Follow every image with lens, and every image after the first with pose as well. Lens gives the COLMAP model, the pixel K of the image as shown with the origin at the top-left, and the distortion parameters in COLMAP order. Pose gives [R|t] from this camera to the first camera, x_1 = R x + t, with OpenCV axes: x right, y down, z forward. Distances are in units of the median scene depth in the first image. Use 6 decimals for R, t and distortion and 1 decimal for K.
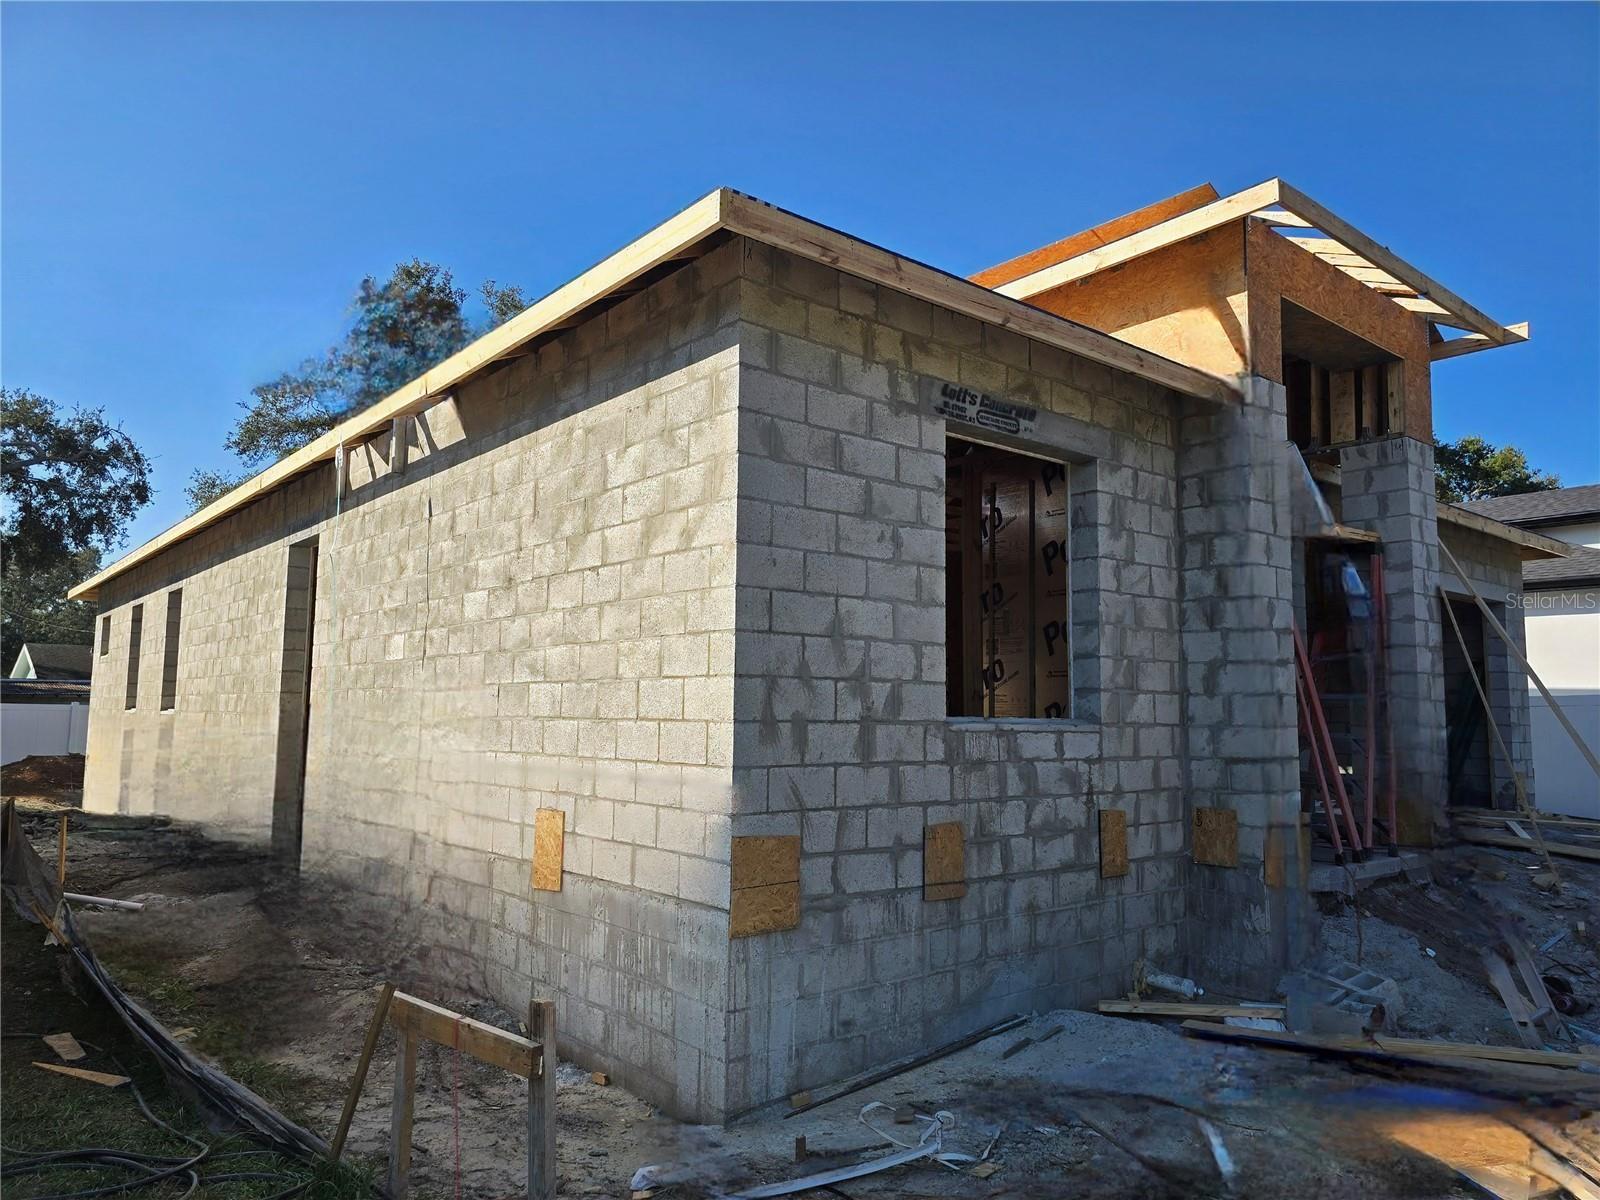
lens RADIAL K [[1078.1, 0, 804.4], [0, 1078.1, 609.0], [0, 0, 1]] dist [0.077440, -0.079206]
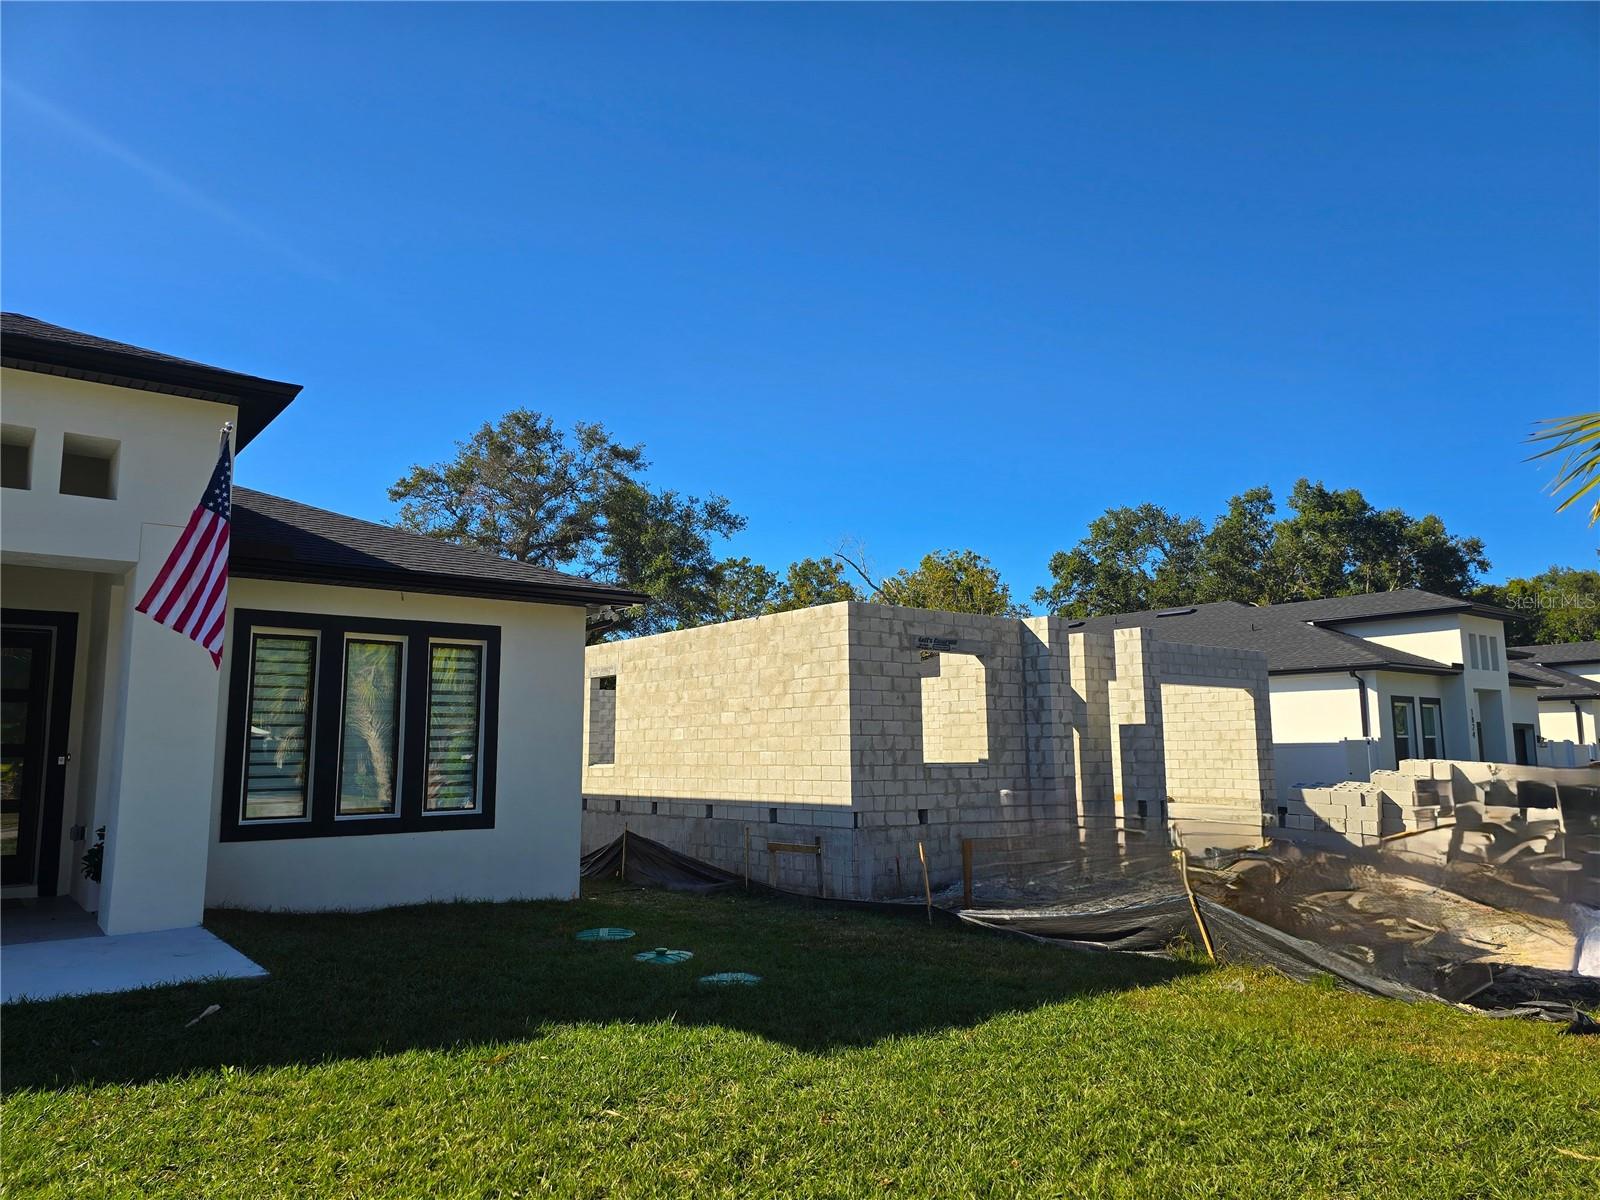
lens RADIAL K [[1078.1, 0, 795.4], [0, 1078.1, 613.7], [0, 0, 1]] dist [0.077440, -0.079206]
pose [[0.999637, -0.021395, -0.016386, -0.117472], [0.020830, 0.999209, -0.033877, -0.160494], [0.017098, 0.033524, 0.999292, -1.471000]]
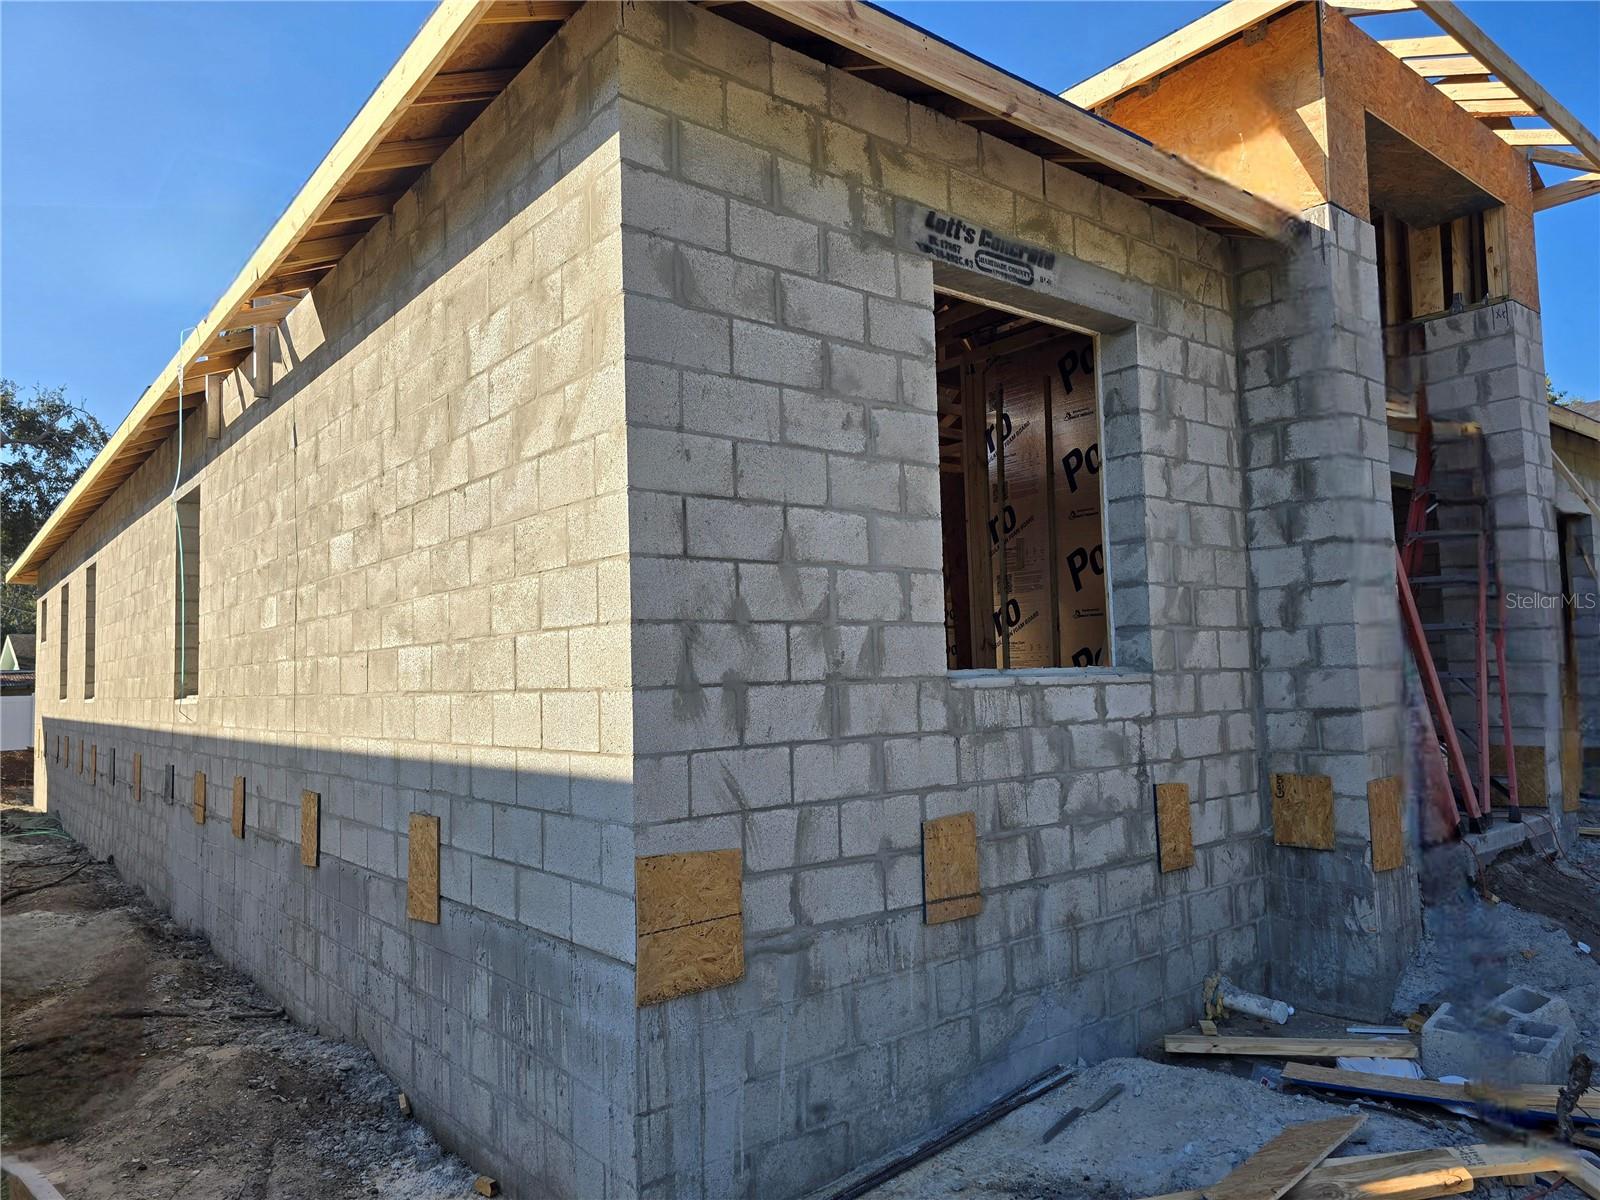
lens RADIAL K [[1078.1, 0, 798.2], [0, 1078.1, 605.2], [0, 0, 1]] dist [0.077440, -0.079206]
pose [[0.999104, -0.040405, -0.012604, 0.035922], [0.040775, 0.998698, 0.030645, 0.025617], [0.011349, -0.031131, 0.999451, 0.234053]]
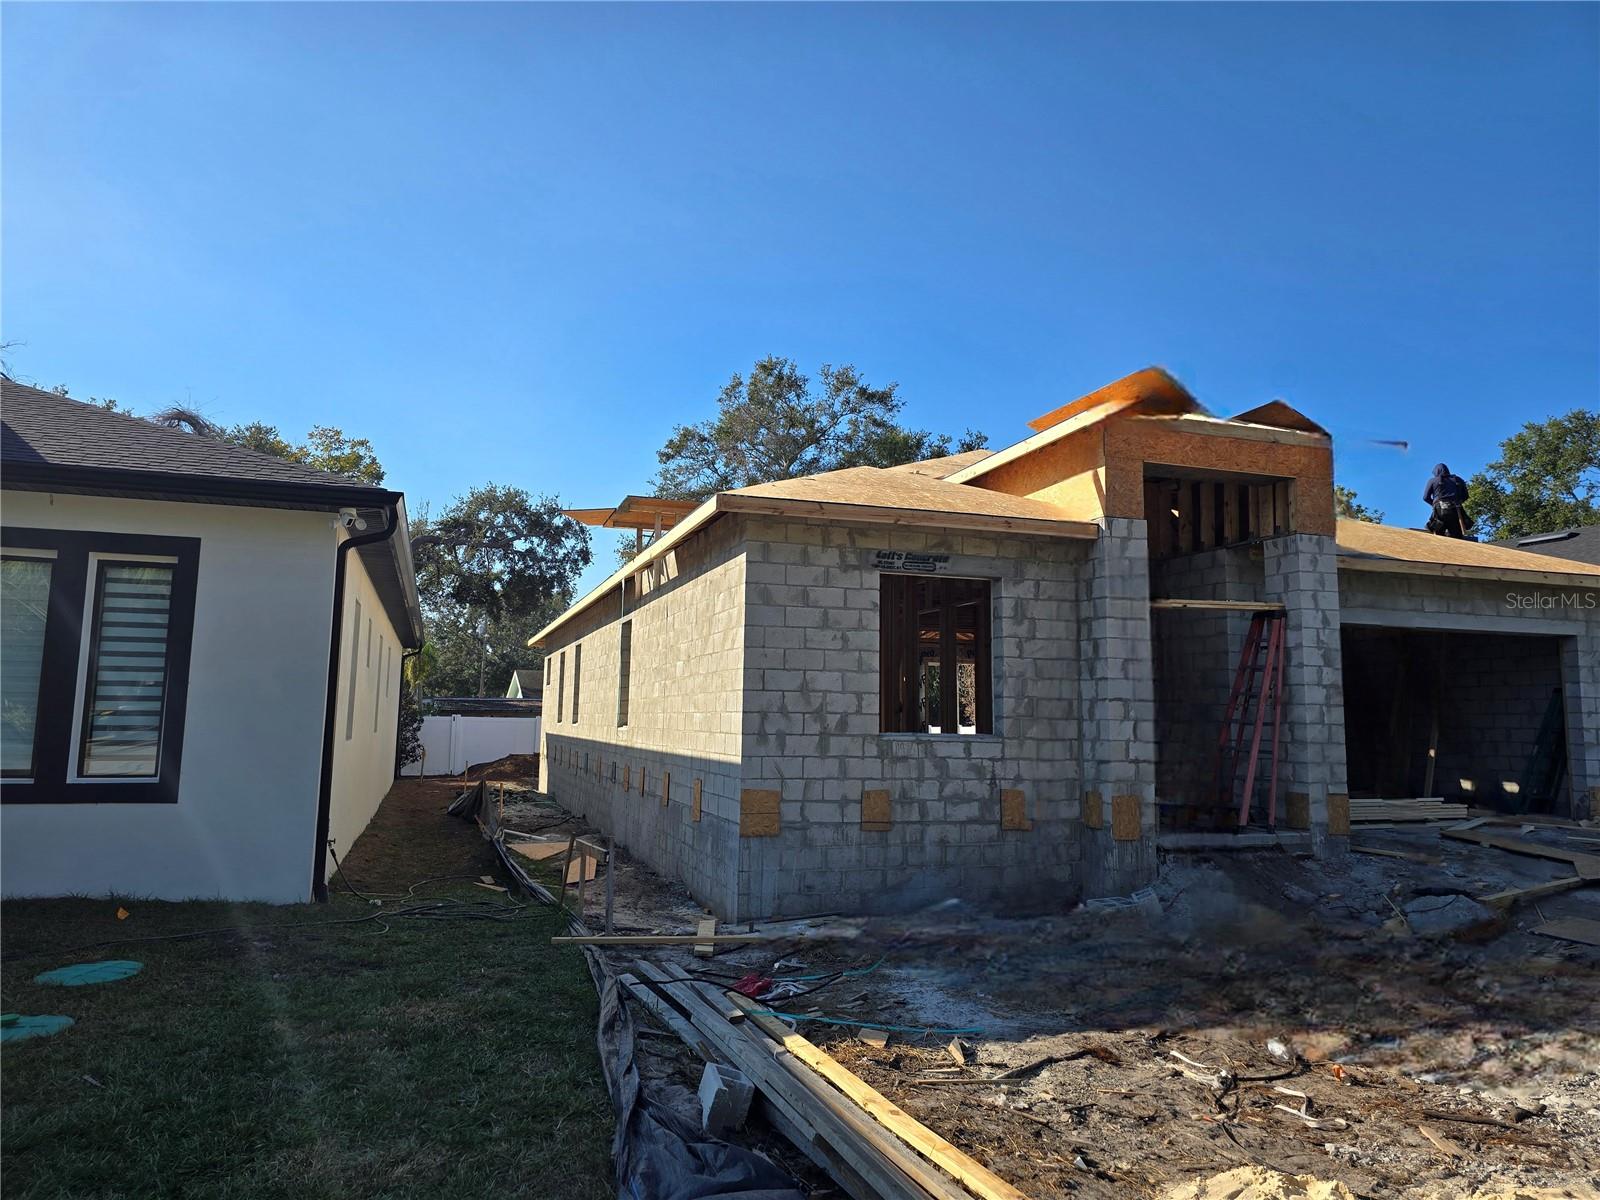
lens RADIAL K [[1078.1, 0, 796.7], [0, 1078.1, 580.9], [0, 0, 1]] dist [0.077440, -0.079206]
pose [[0.931180, -0.043070, -0.362008, 0.585807], [0.029565, 0.998648, -0.042766, -0.073074], [0.363360, 0.029120, 0.931194, -0.672650]]
